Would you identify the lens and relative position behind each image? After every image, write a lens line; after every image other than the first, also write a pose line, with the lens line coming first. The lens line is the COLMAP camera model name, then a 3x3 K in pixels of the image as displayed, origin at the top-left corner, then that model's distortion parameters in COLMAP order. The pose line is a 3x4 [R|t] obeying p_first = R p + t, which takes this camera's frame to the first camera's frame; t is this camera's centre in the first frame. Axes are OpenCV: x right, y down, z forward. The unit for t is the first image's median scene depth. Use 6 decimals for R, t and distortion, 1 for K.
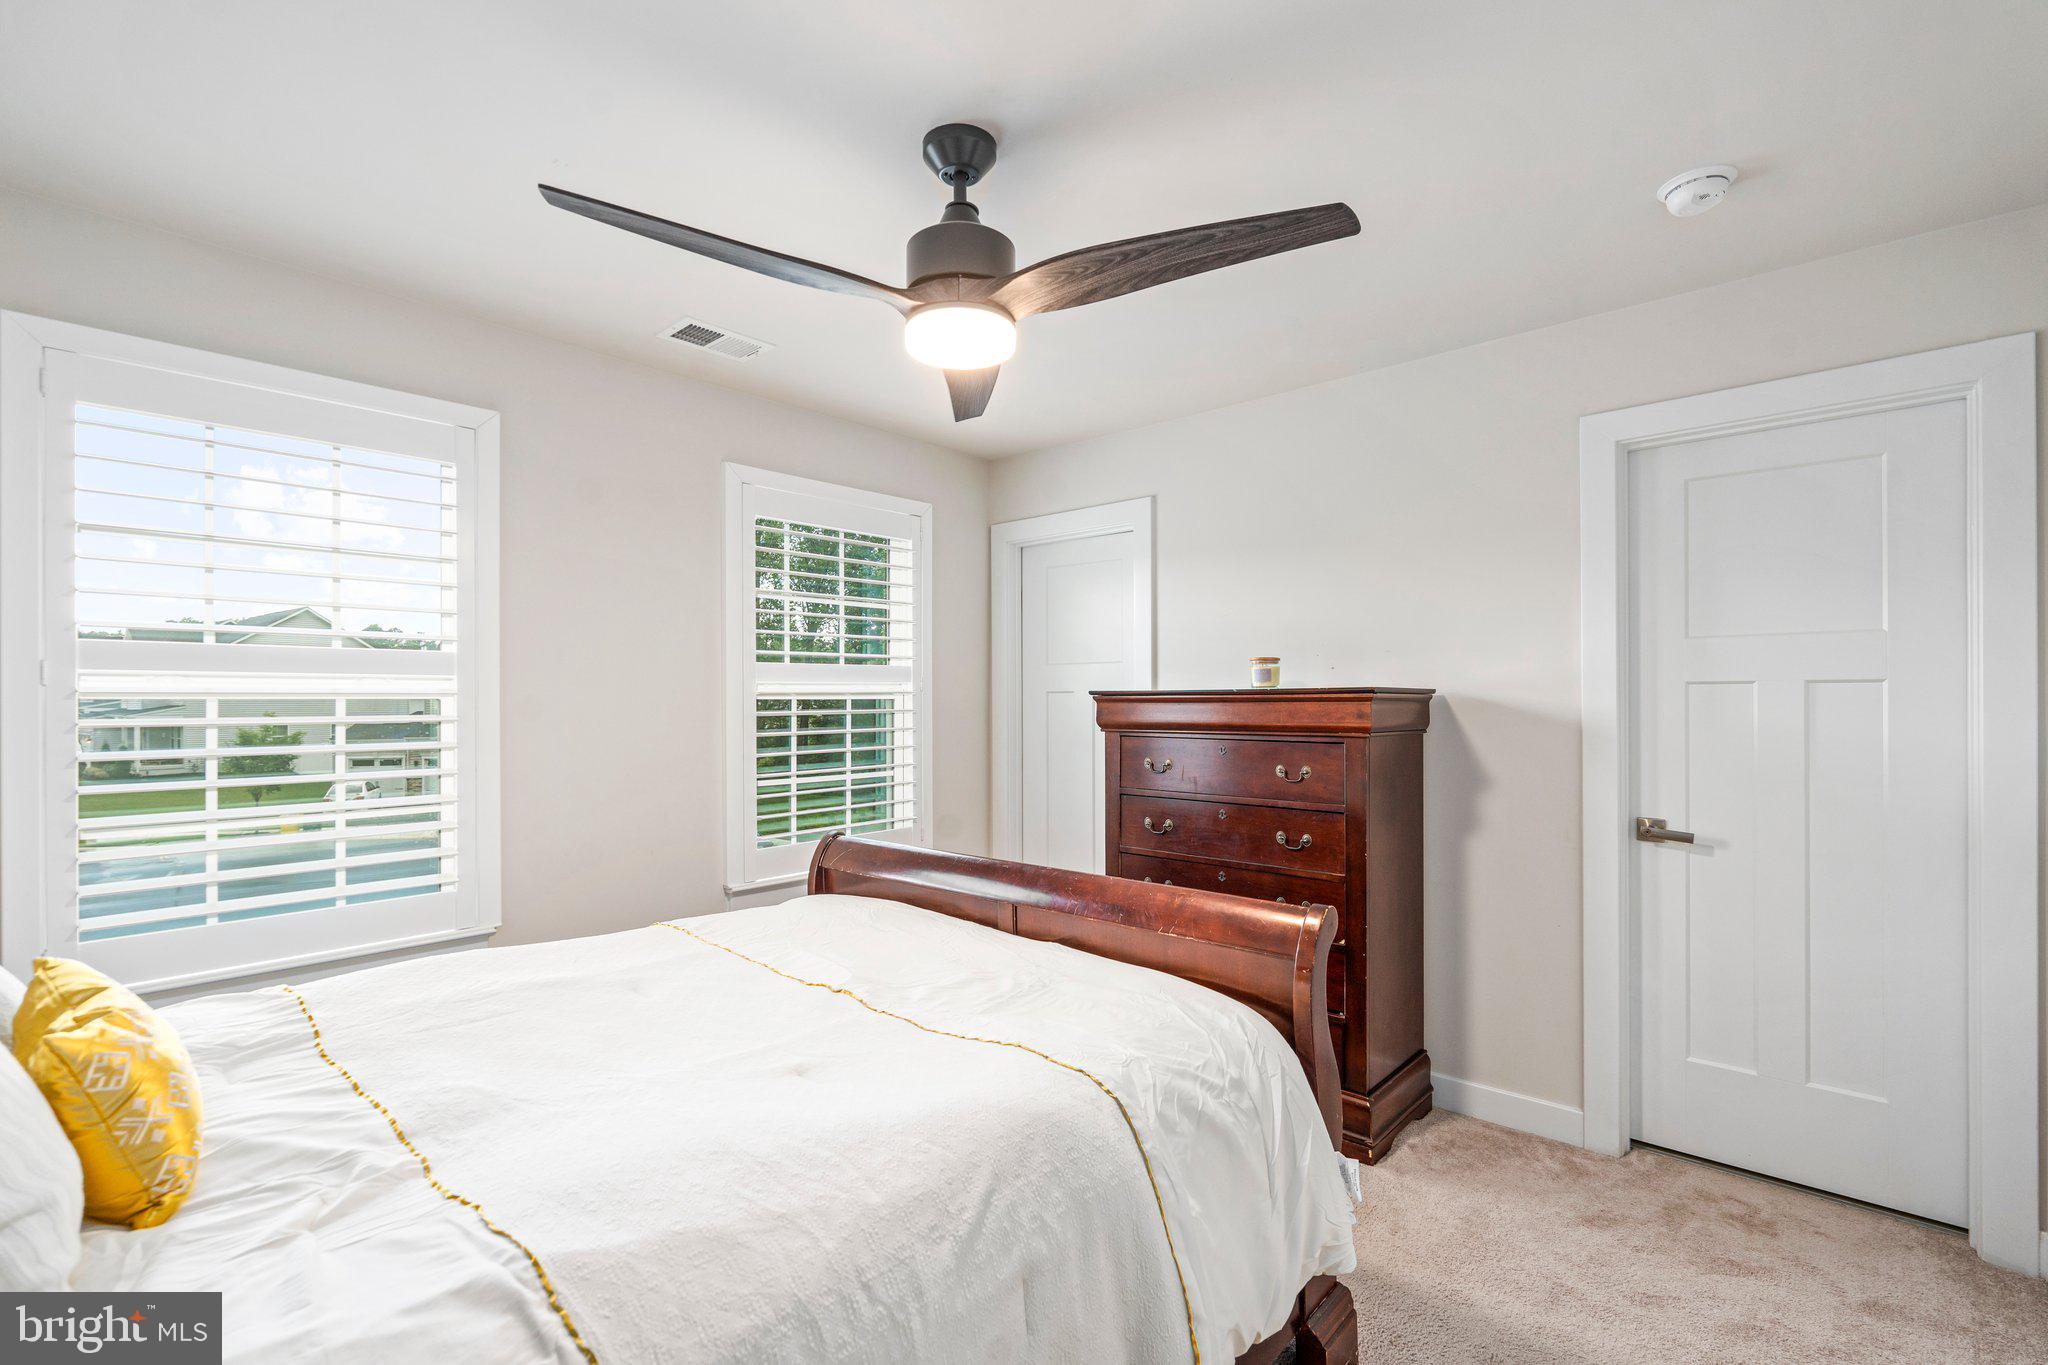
lens RADIAL K [[908.8, 0, 1025.9], [0, 908.8, 712.2], [0, 0, 1]] dist [0.000056, -0.000099]
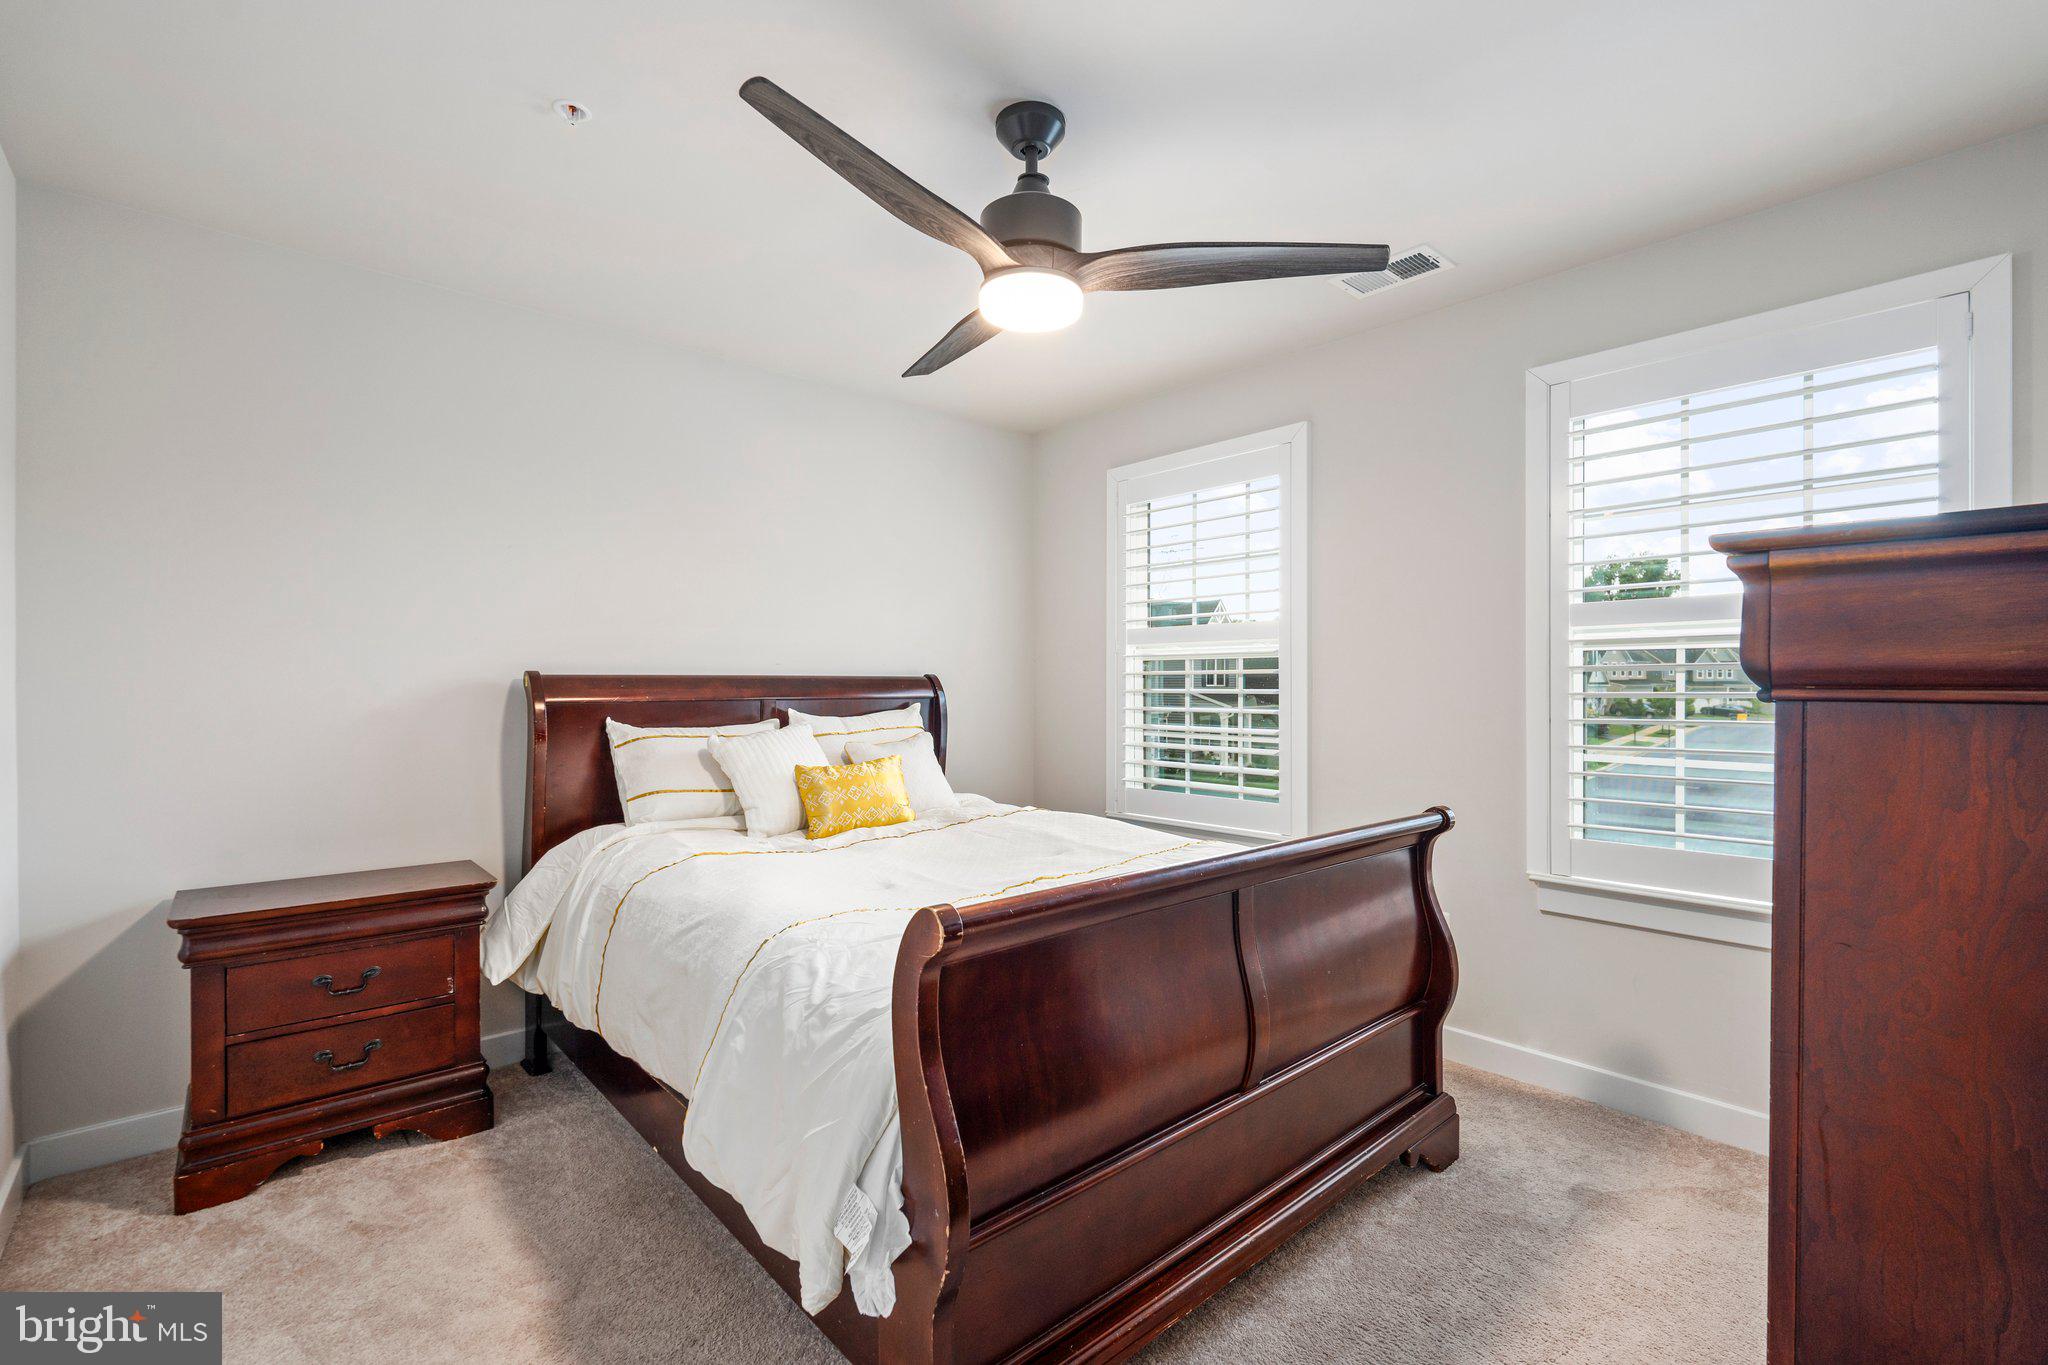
lens RADIAL K [[889.5, 0, 1024.0], [0, 889.5, 682.5], [0, 0, 1]] dist [-0.000333, -0.000104]
pose [[-0.106030, 0.025207, -0.994043, 0.761085], [0.007865, 0.999669, 0.024510, -0.013805], [0.994332, -0.005219, -0.106193, 0.869966]]
